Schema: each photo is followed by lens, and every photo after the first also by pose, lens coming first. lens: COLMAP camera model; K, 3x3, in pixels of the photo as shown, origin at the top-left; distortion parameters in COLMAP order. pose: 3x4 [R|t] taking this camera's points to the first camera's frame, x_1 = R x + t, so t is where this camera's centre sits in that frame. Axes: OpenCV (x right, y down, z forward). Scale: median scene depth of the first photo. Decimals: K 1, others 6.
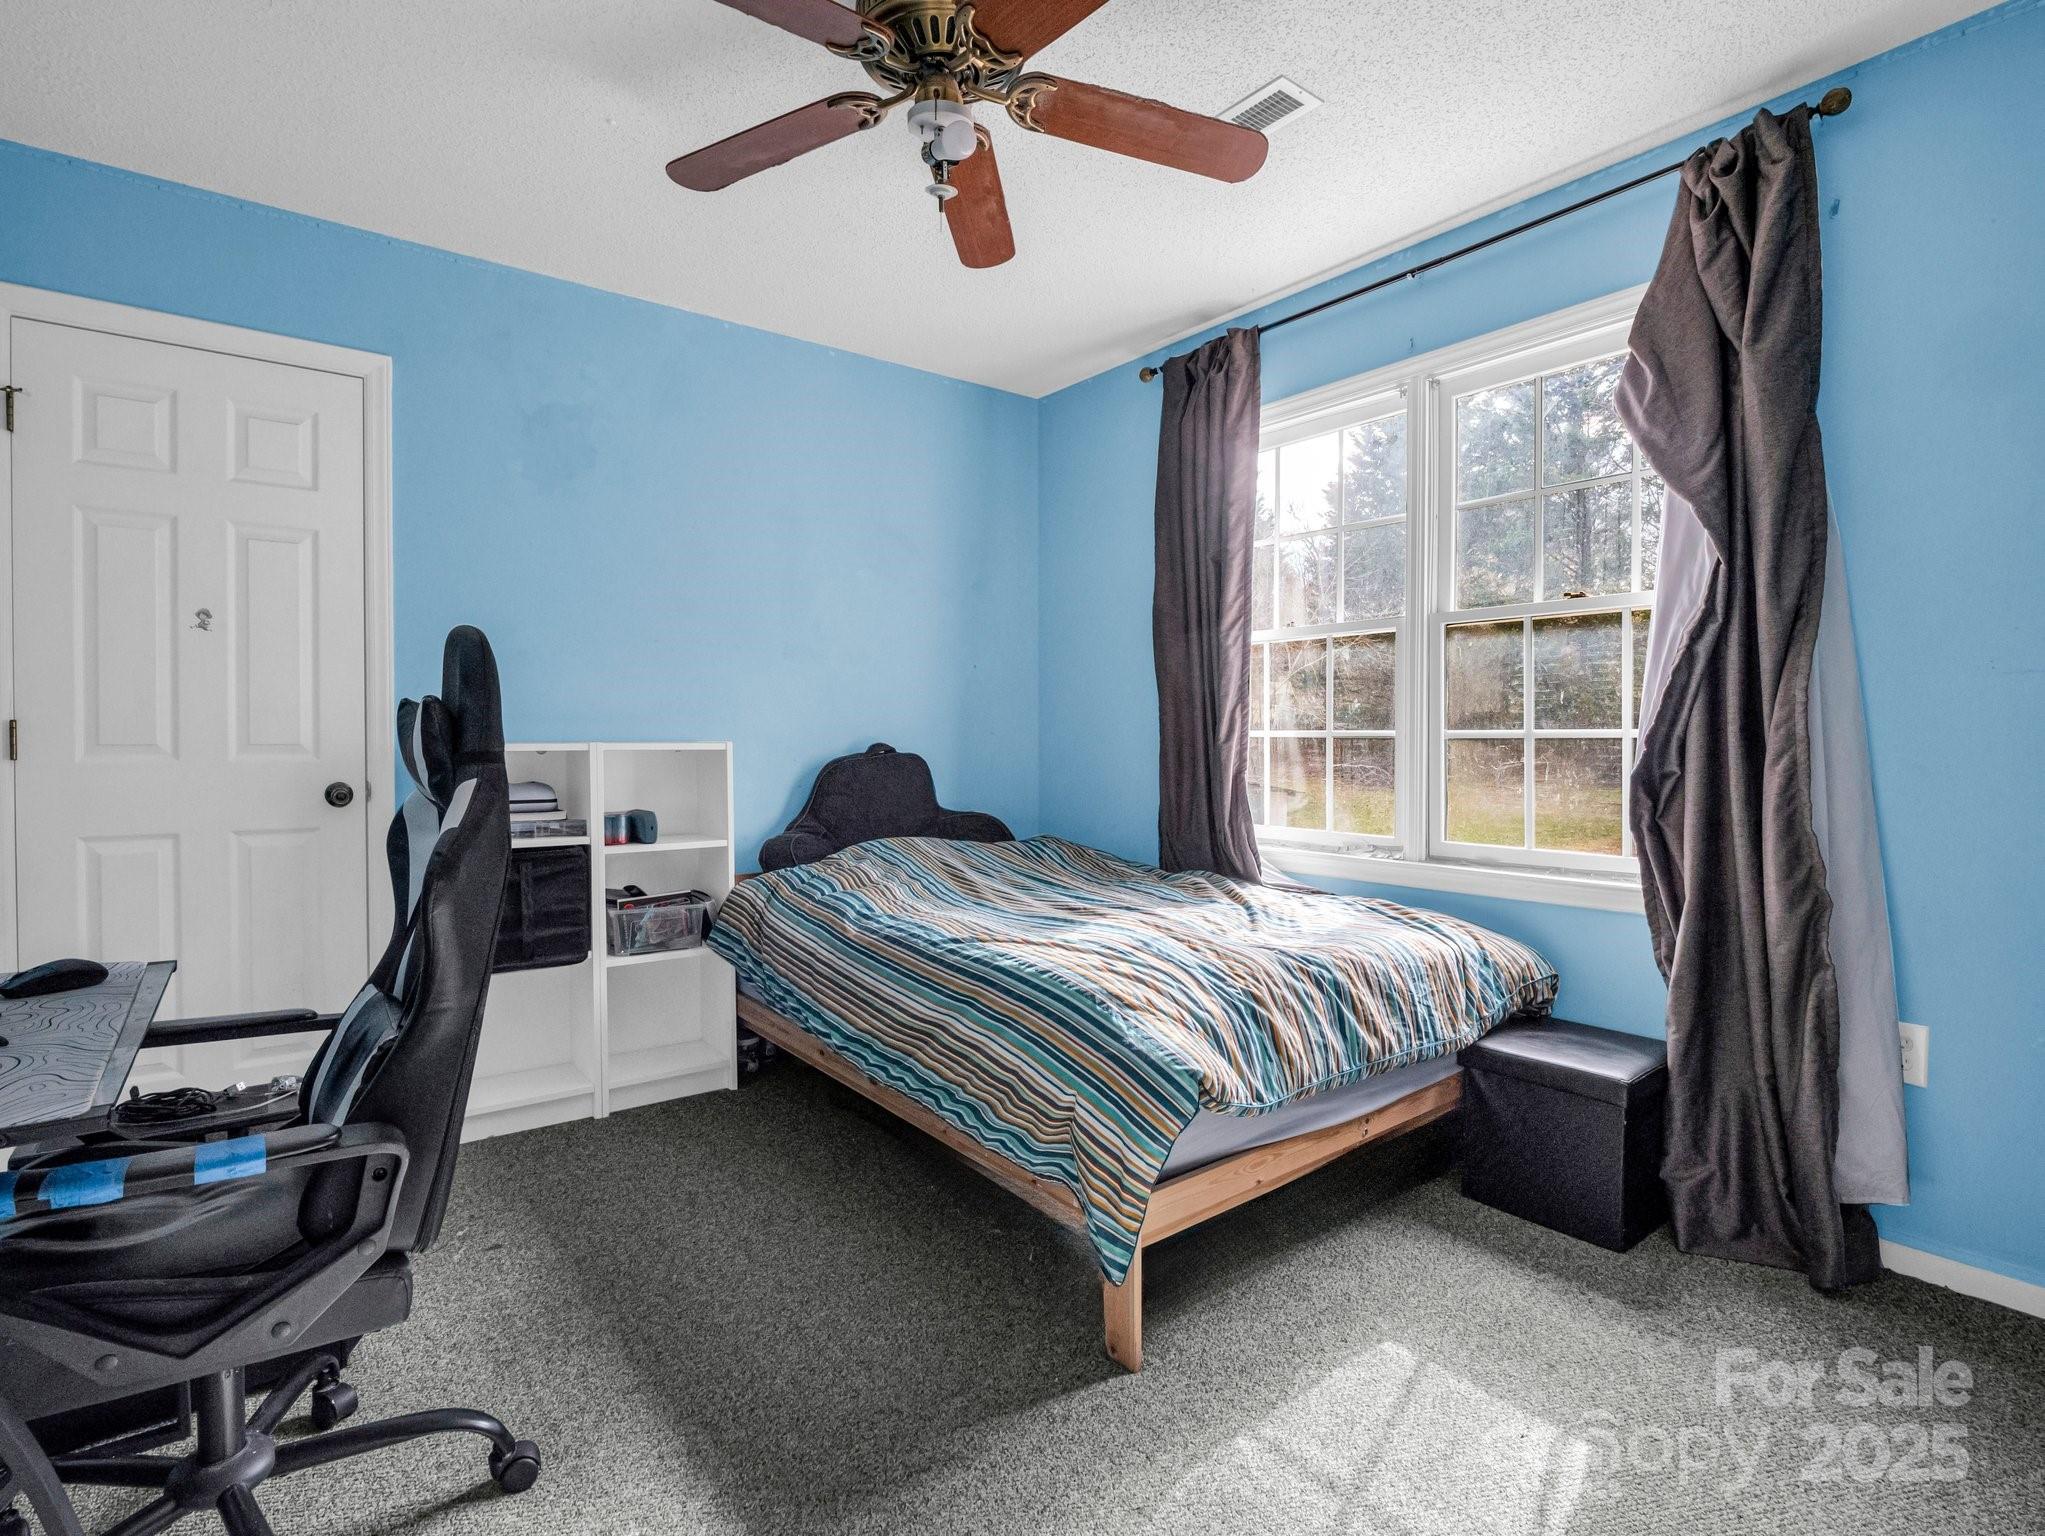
lens RADIAL K [[1043.4, 0, 1022.5], [0, 1043.4, 768.0], [0, 0, 1]] dist [-0.001337, -0.000578]
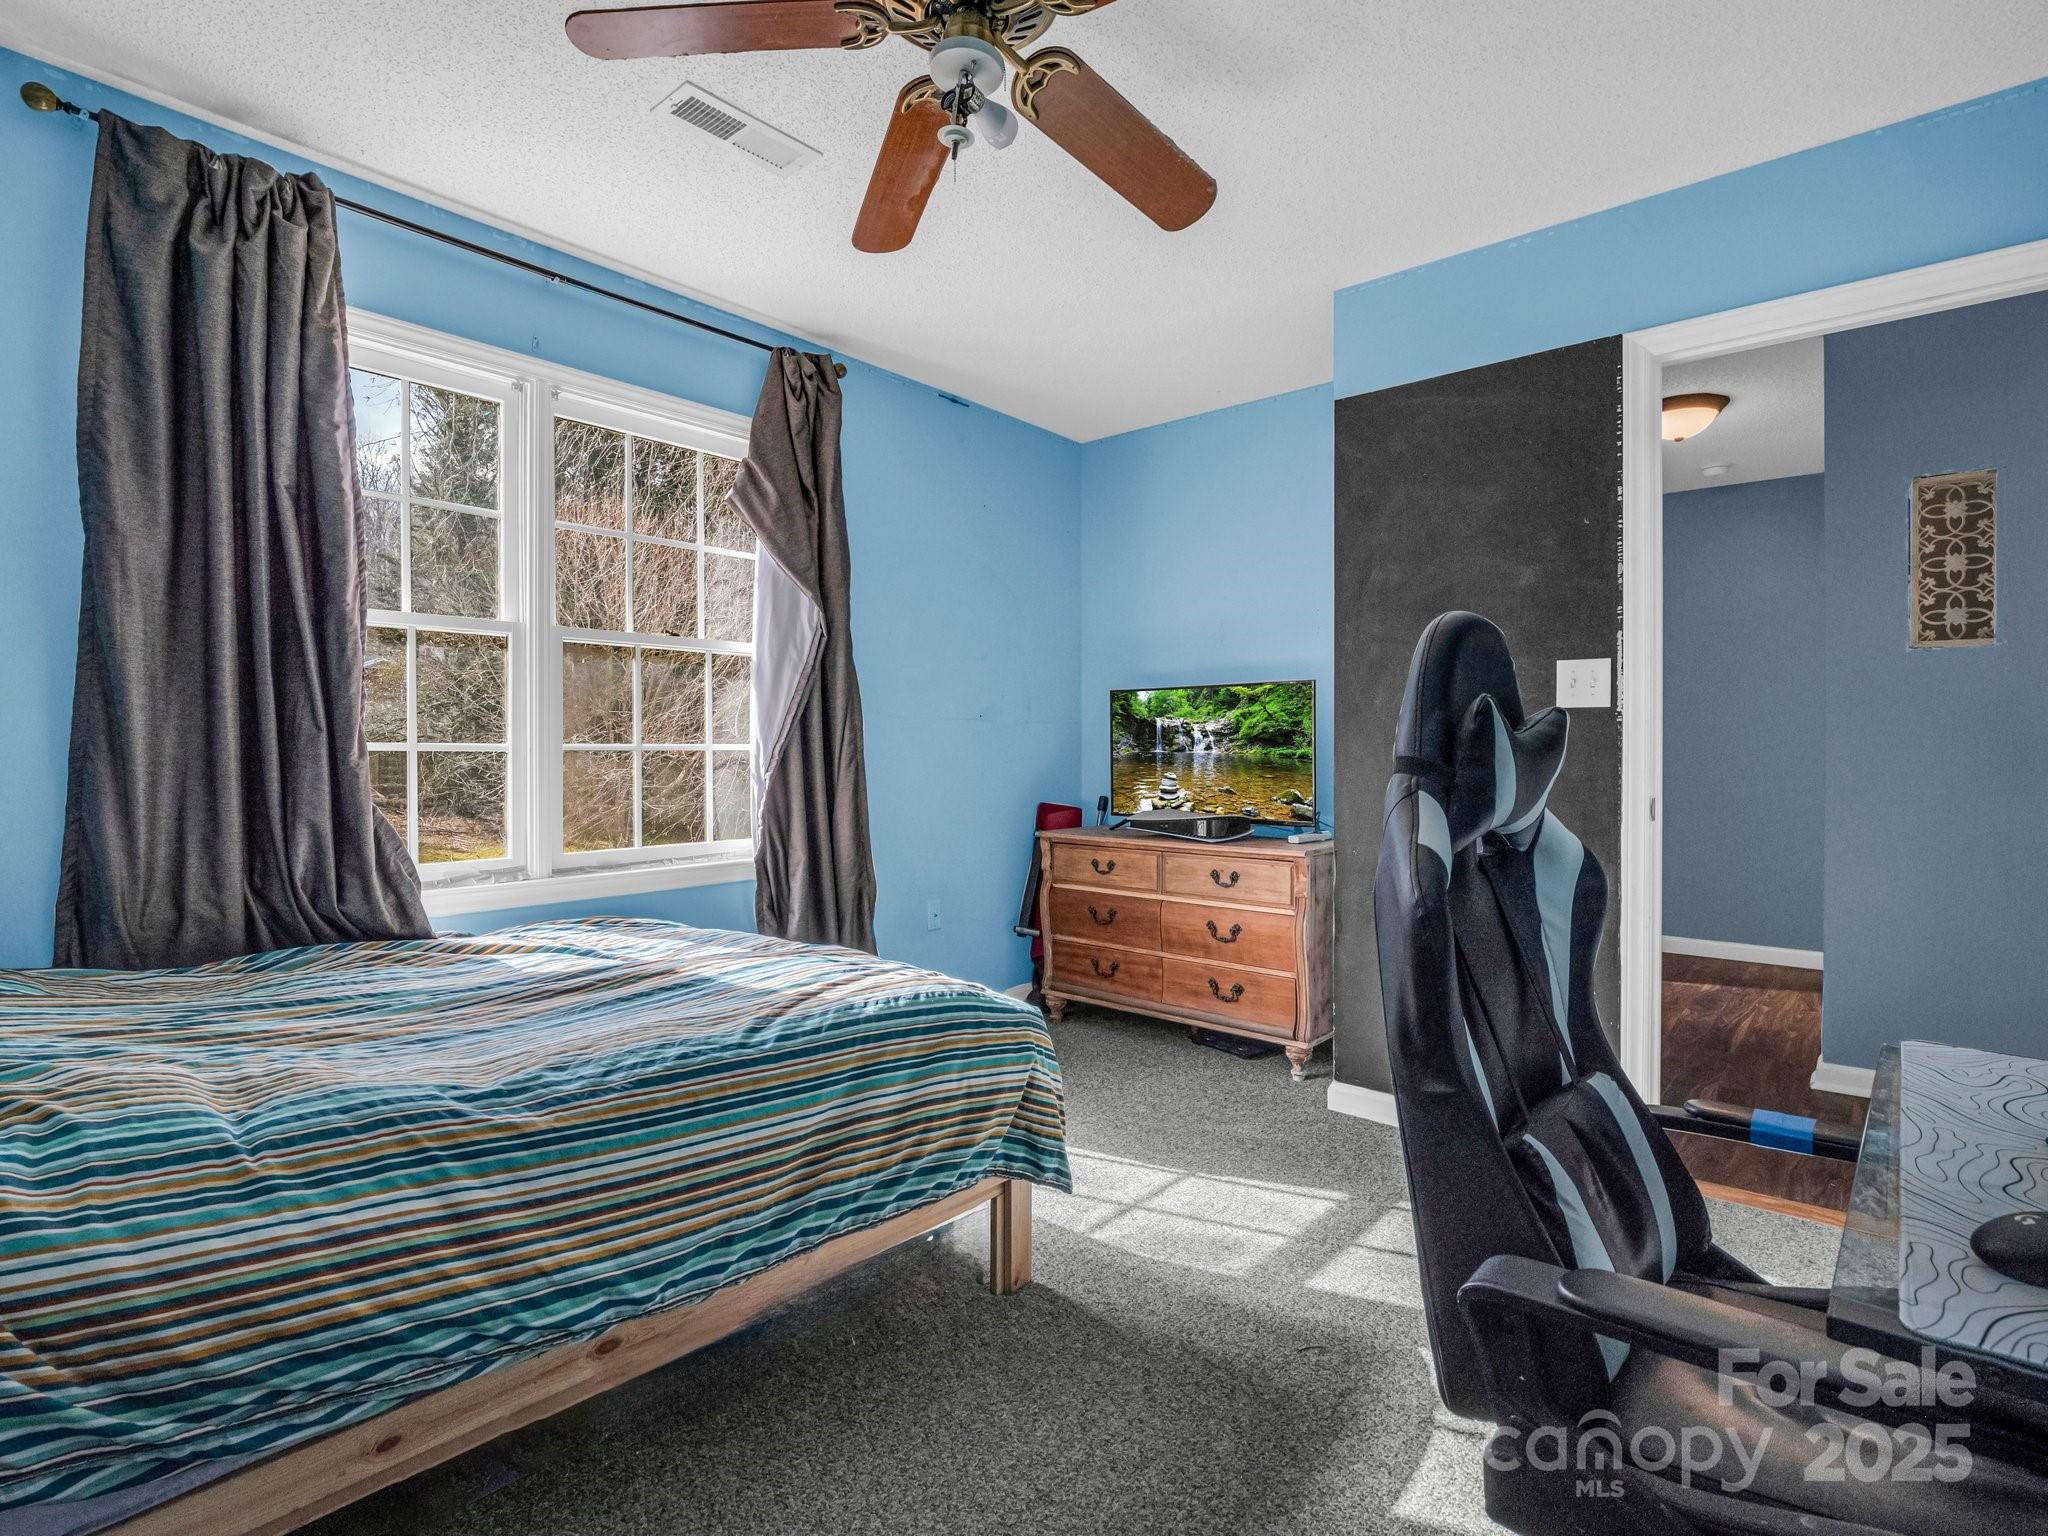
lens RADIAL K [[1013.8, 0, 1024.0], [0, 1013.8, 768.0], [0, 0, 1]] dist [-0.001102, -0.000554]
pose [[-0.190178, -0.021889, 0.981506, -0.654755], [0.028509, 0.999207, 0.027808, -0.028141], [-0.981336, 0.033270, -0.189403, 0.764757]]
